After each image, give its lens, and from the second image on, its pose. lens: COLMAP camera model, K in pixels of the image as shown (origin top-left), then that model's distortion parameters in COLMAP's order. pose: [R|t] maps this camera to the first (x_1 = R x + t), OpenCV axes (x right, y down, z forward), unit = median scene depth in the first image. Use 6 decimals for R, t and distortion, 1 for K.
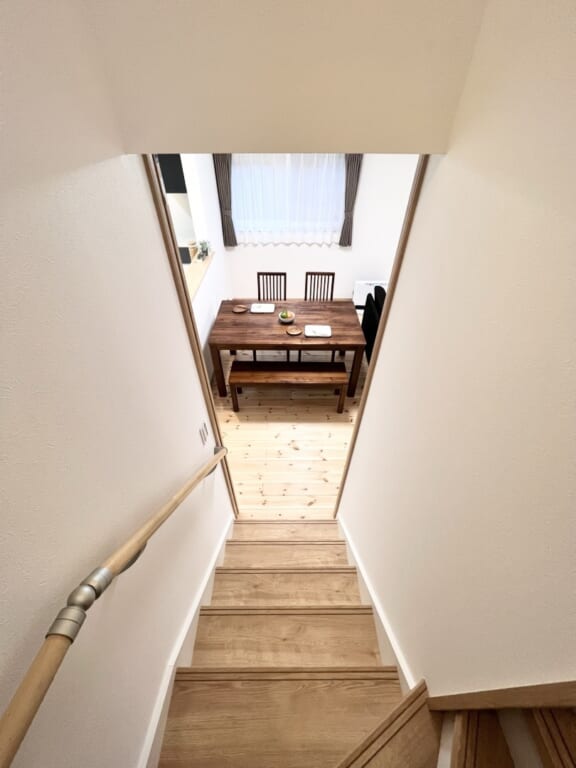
lens RADIAL K [[301.7, 0, 288.0], [0, 301.7, 384.0], [0, 0, 1]] dist [0.000804, -0.000001]
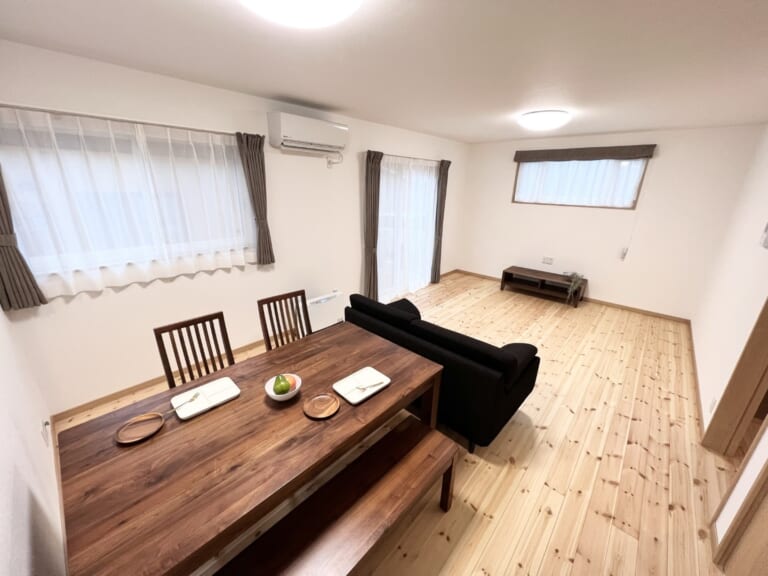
lens RADIAL K [[301.7, 0, 384.0], [0, 301.7, 288.0], [0, 0, 1]] dist [0.000804, -0.000001]
pose [[0.679626, -0.228510, 0.697059, -0.167224], [0.481649, 0.855724, -0.189080, -0.172570], [-0.553284, 0.464241, 0.691634, 0.470325]]
